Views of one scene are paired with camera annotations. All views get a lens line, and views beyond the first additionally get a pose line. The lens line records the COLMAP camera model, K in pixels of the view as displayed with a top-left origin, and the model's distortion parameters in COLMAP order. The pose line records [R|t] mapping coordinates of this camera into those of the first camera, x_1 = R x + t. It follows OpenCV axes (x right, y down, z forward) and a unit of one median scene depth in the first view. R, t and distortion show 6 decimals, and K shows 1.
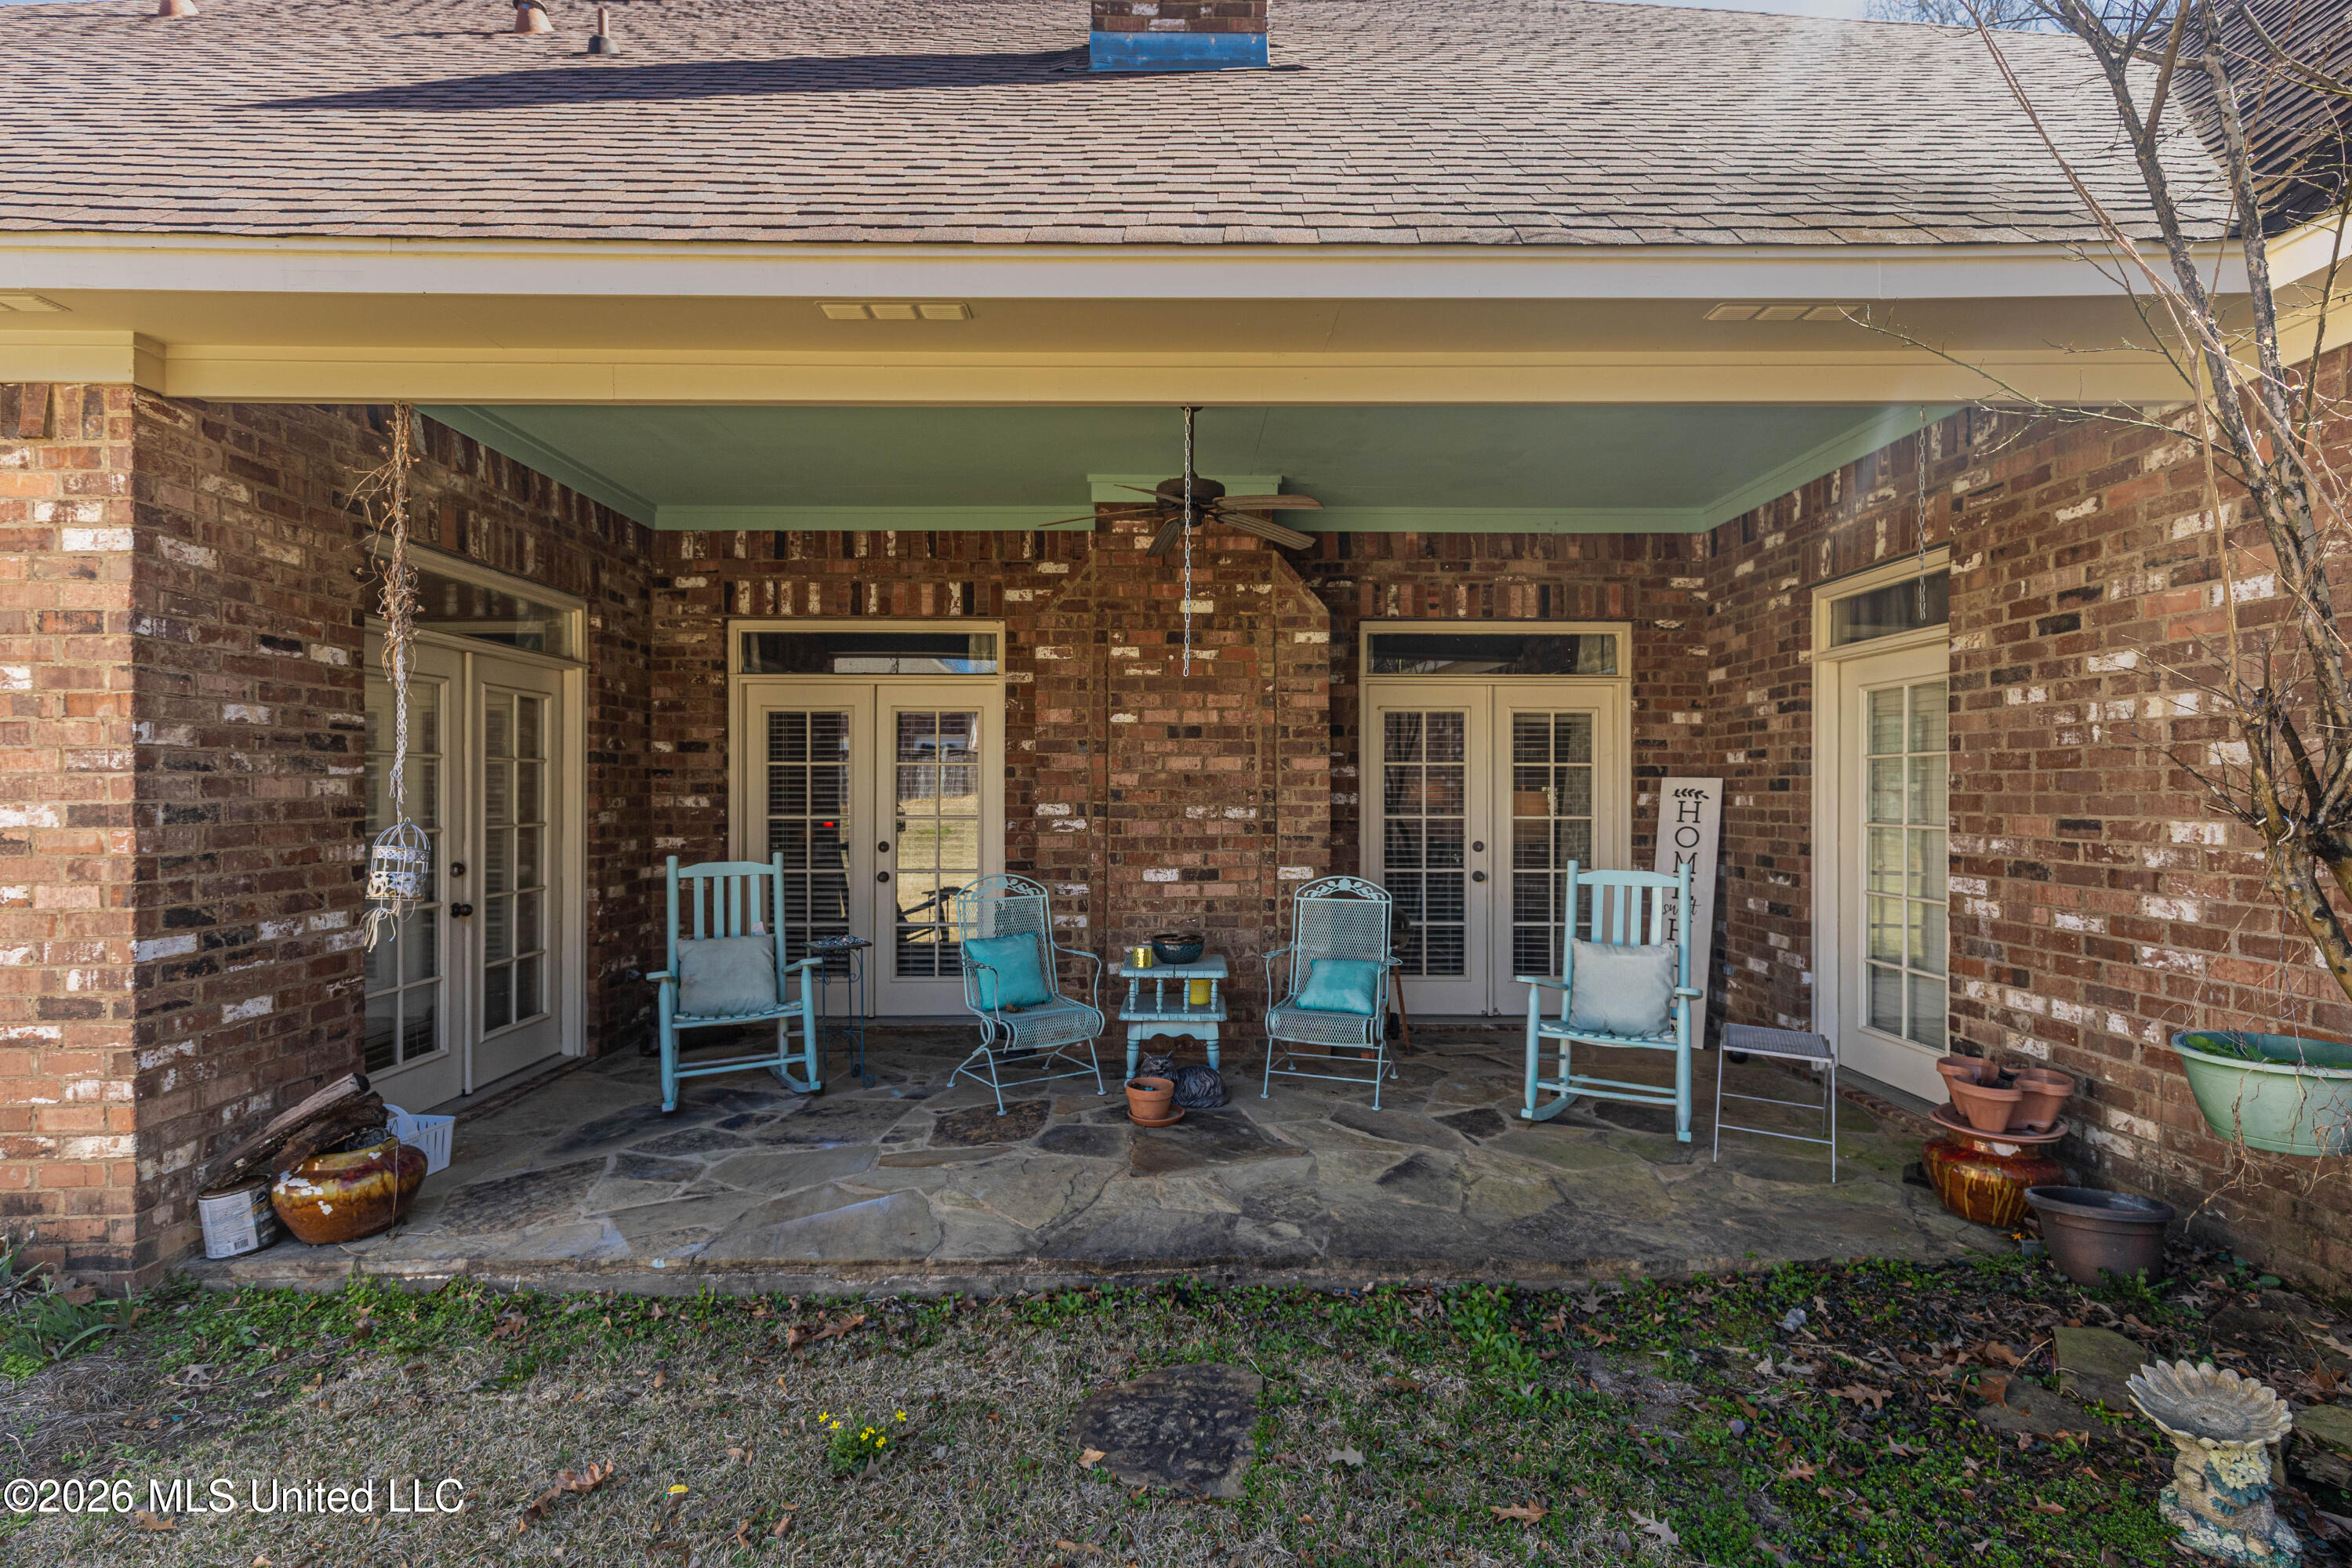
lens RADIAL K [[1046.2, 0, 1176.0], [0, 1046.2, 784.0], [0, 0, 1]] dist [0.006794, -0.000451]
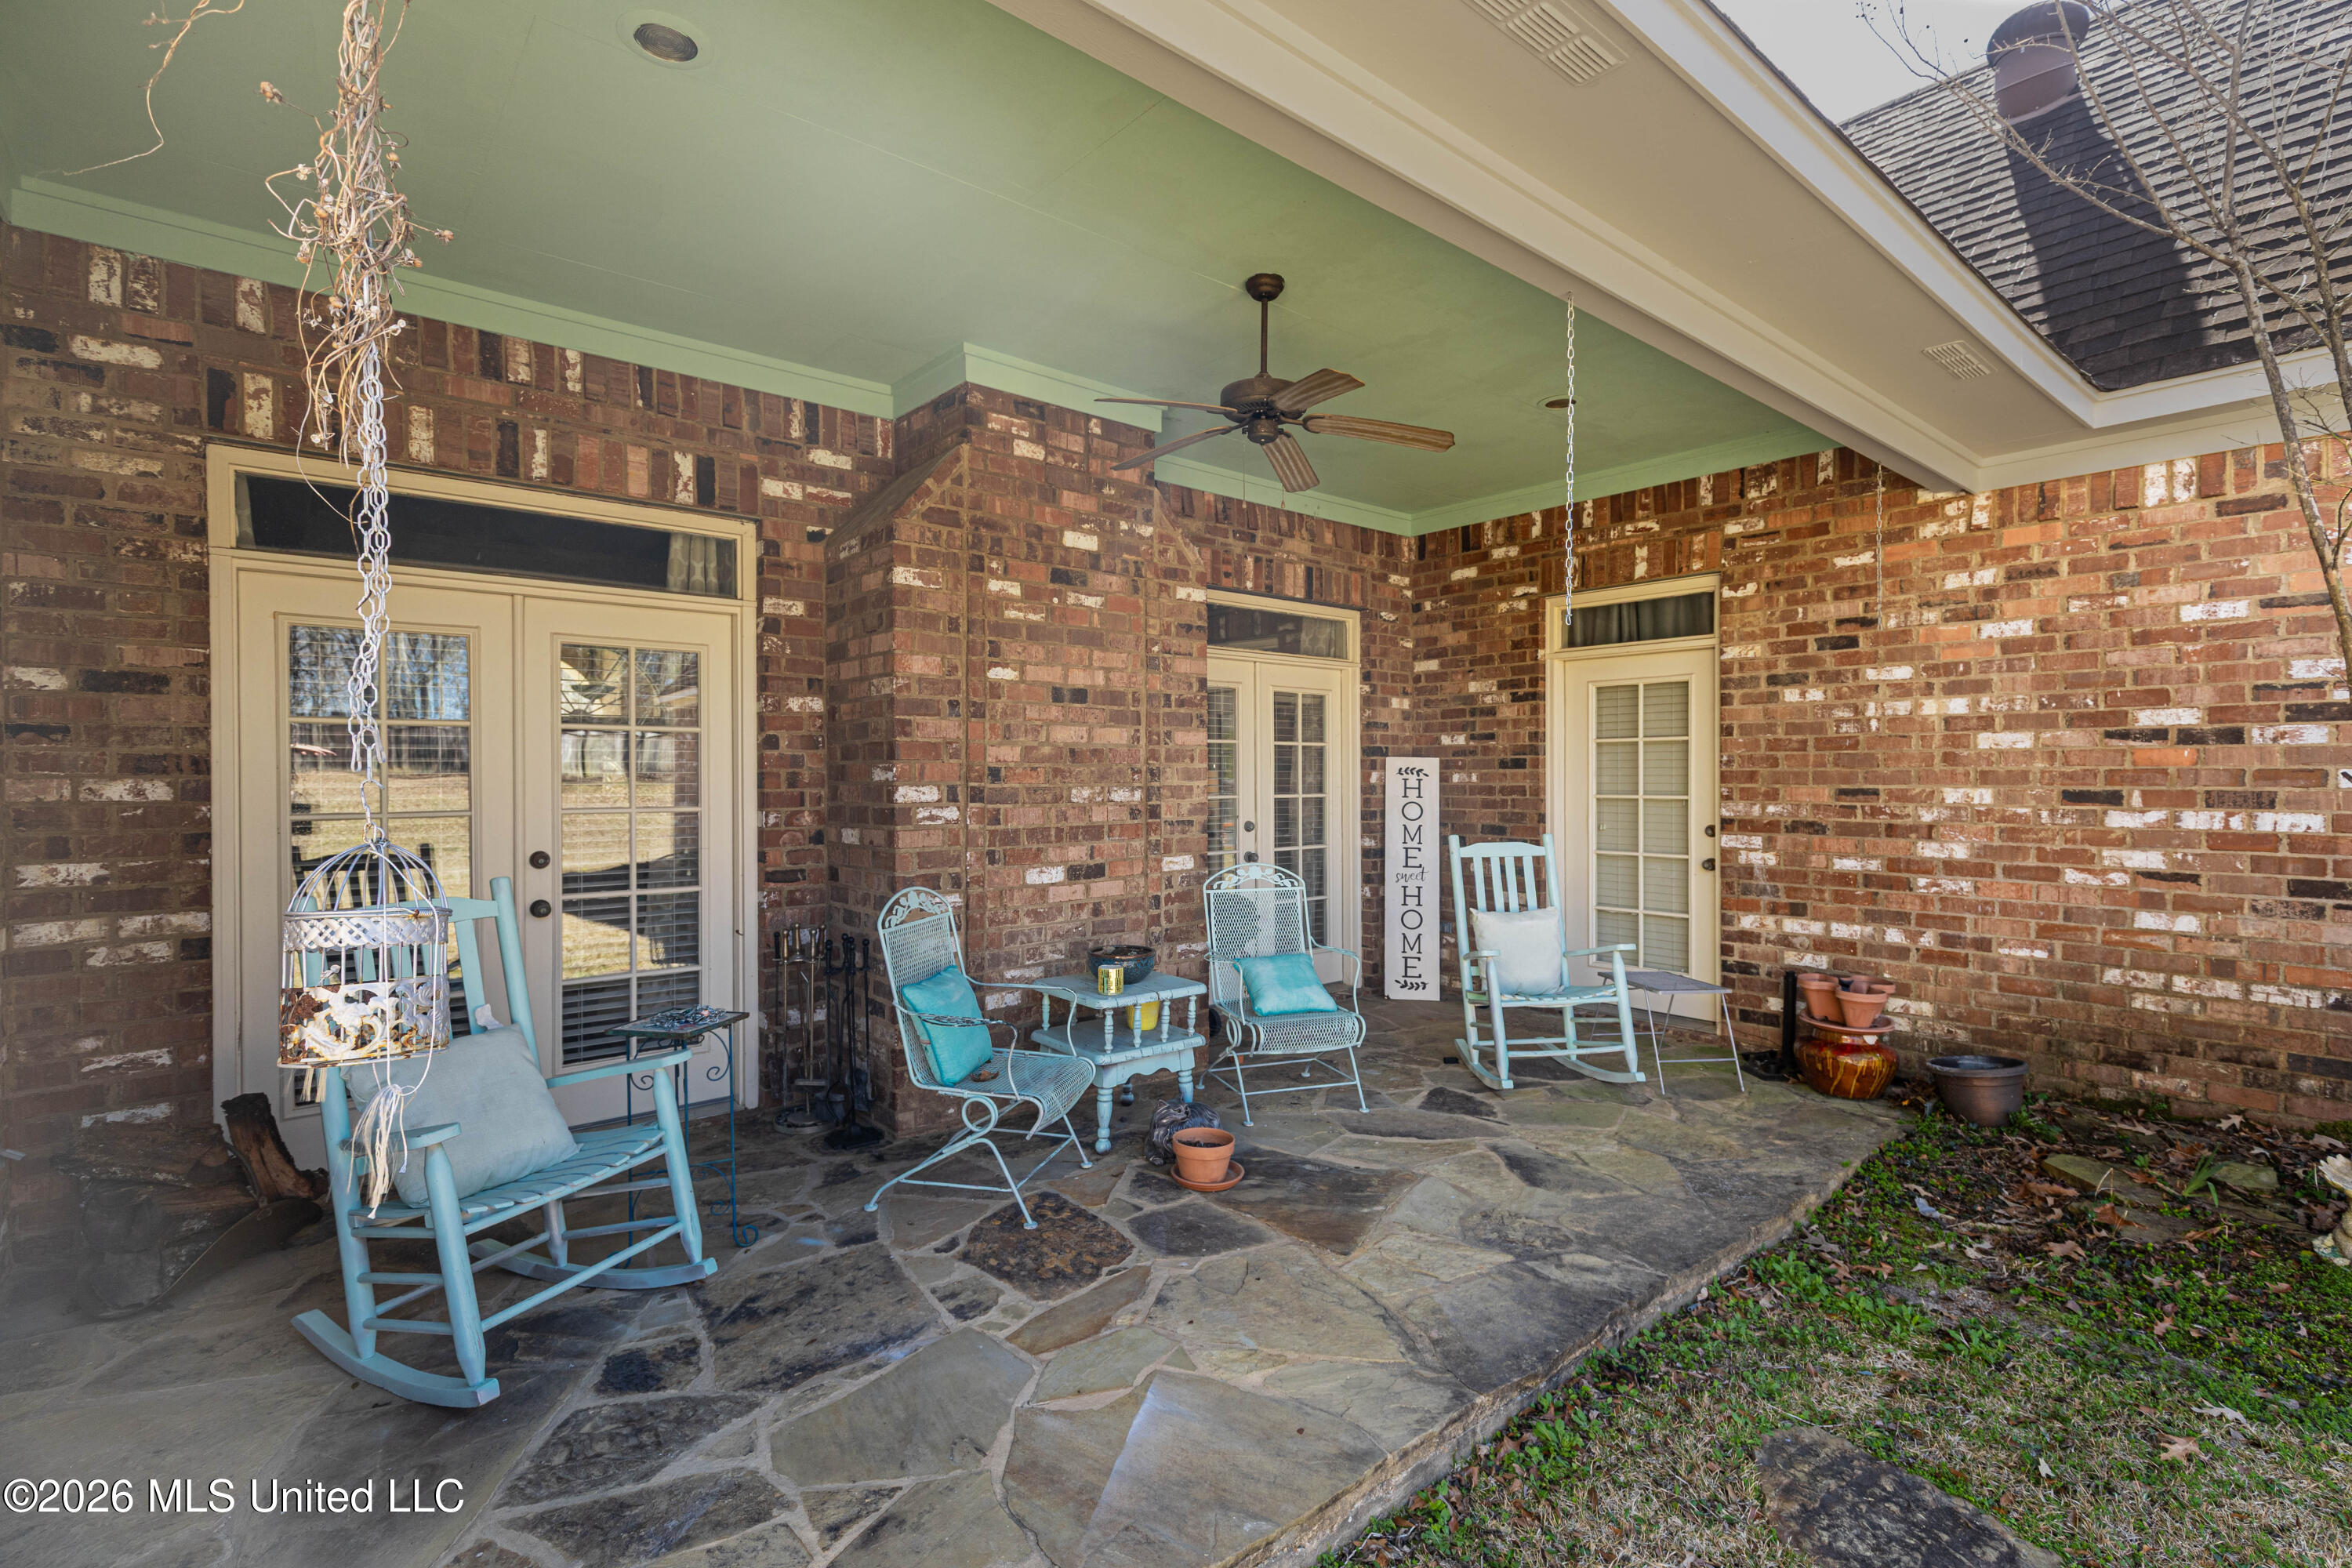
lens RADIAL K [[1054.2, 0, 1188.3], [0, 1054.2, 776.1], [0, 0, 1]] dist [0.006974, -0.000498]
pose [[0.775830, -0.003728, 0.630931, -0.511650], [-0.001814, 0.999965, 0.008140, 0.006556], [-0.630939, -0.007460, 0.775796, 0.372260]]
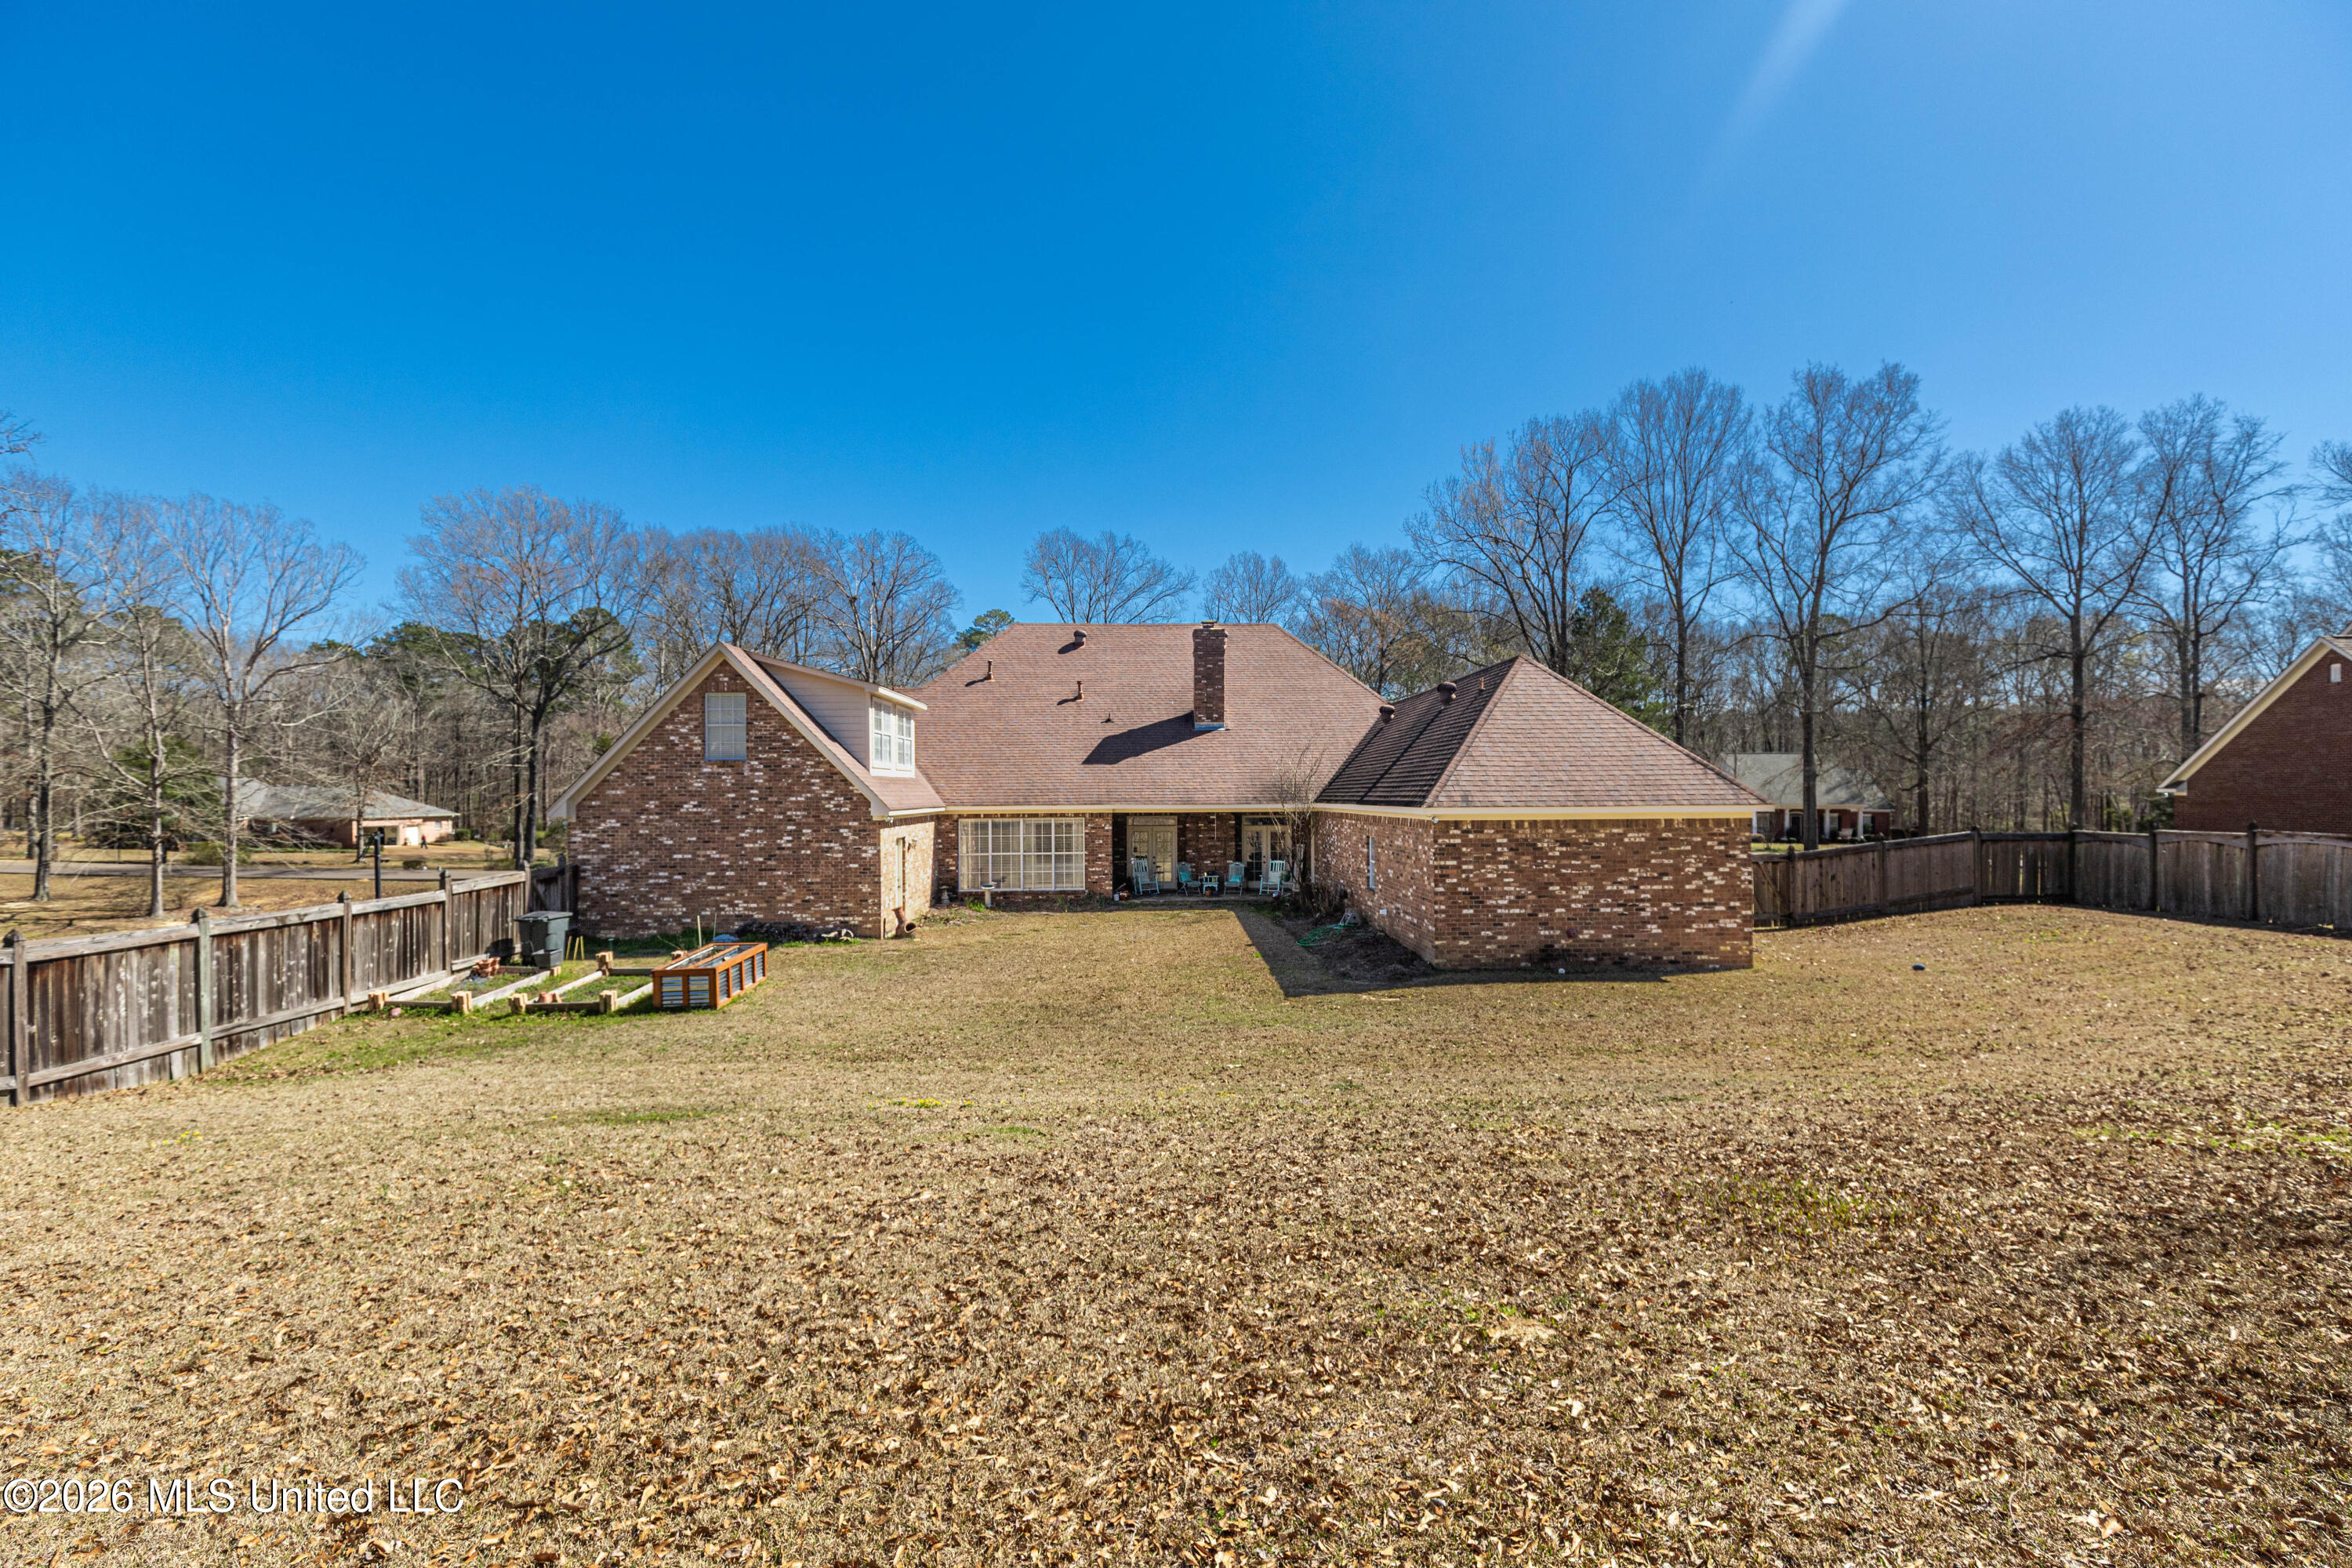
lens RADIAL K [[1061.4, 0, 1168.6], [0, 1061.4, 788.9], [0, 0, 1]] dist [0.003766, -0.000281]
pose [[0.999764, -0.004698, 0.021231, -0.430619], [0.004707, 0.999989, -0.000347, -0.393023], [-0.021230, 0.000447, 0.999775, -6.022570]]
